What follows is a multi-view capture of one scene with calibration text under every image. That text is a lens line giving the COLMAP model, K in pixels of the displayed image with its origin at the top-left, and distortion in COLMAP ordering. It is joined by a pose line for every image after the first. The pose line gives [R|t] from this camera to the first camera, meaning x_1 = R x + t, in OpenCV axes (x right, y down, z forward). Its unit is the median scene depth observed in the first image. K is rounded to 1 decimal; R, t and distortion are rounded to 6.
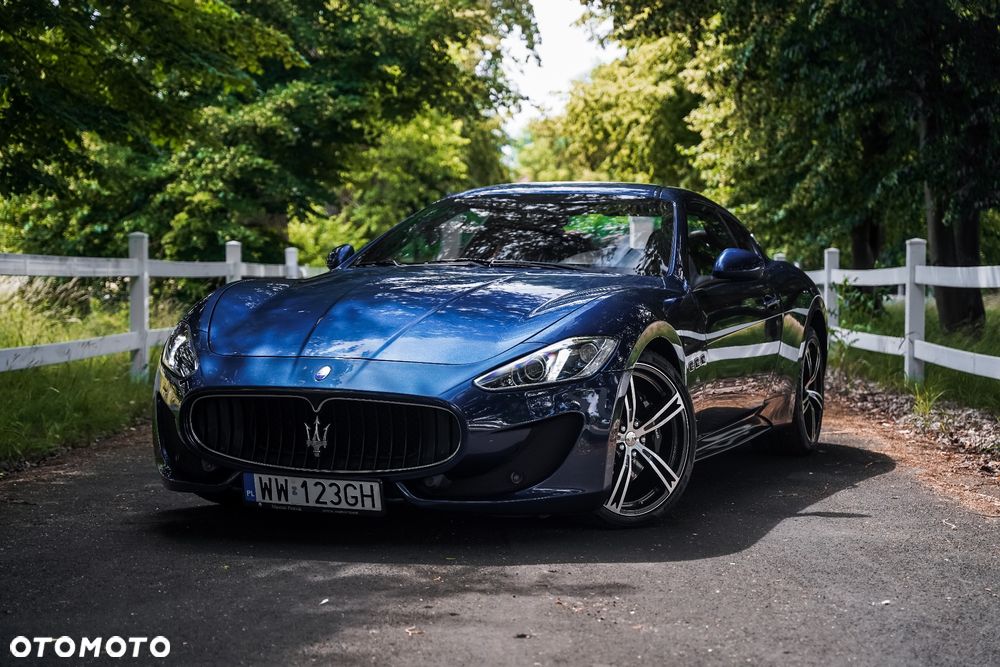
lens RADIAL K [[1557.6, 0, 500.0], [0, 1557.6, 333.5], [0, 0, 1]] dist [0.174331, -0.049552]
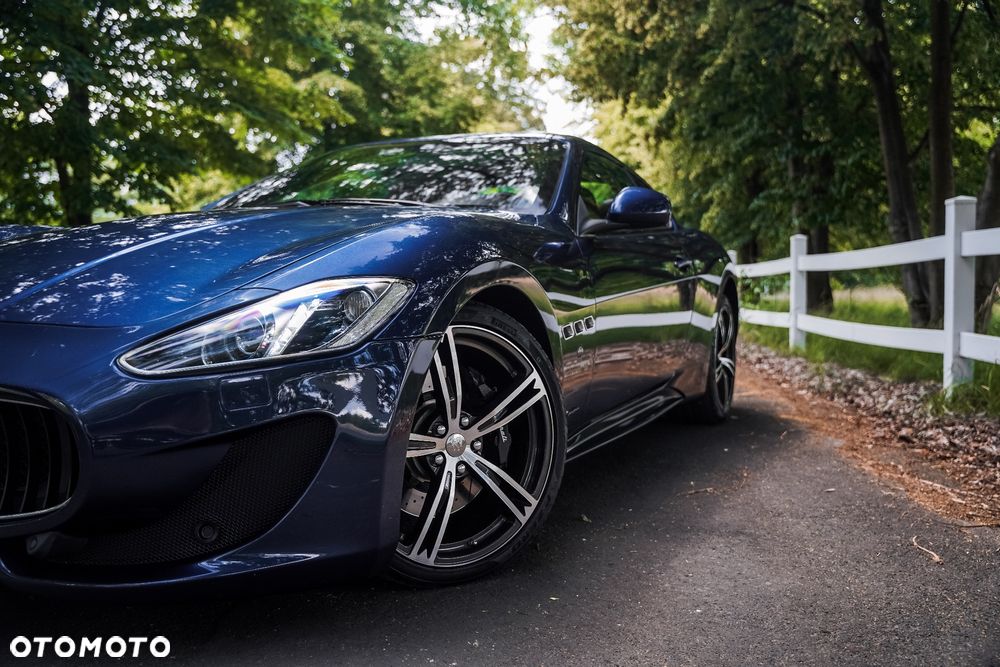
lens RADIAL K [[920.0, 0, 500.0], [0, 920.0, 333.5], [0, 0, 1]] dist [-0.071632, 0.156172]
pose [[0.999456, -0.004874, -0.032612, 0.094831], [0.005374, 0.999869, 0.015265, 0.013847], [0.032534, -0.015432, 0.999351, 0.522065]]
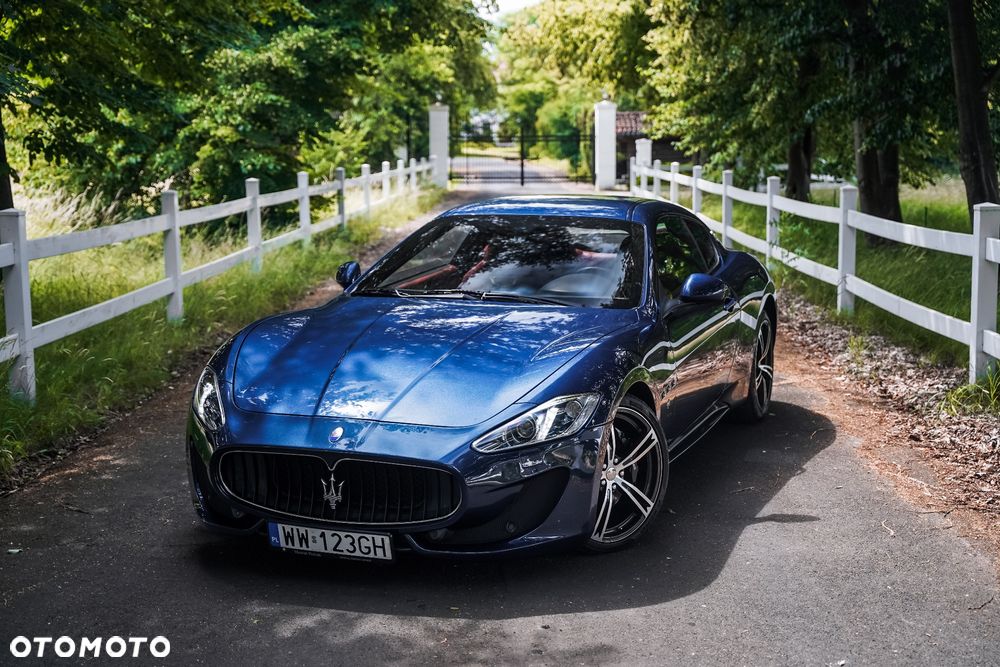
lens RADIAL K [[1332.4, 0, 500.0], [0, 1332.4, 333.5], [0, 0, 1]] dist [0.078086, 0.076901]
pose [[0.999791, -0.017719, 0.010209, -0.003770], [0.016666, 0.995306, 0.095336, -0.105217], [-0.011850, -0.095146, 0.995393, 0.042878]]
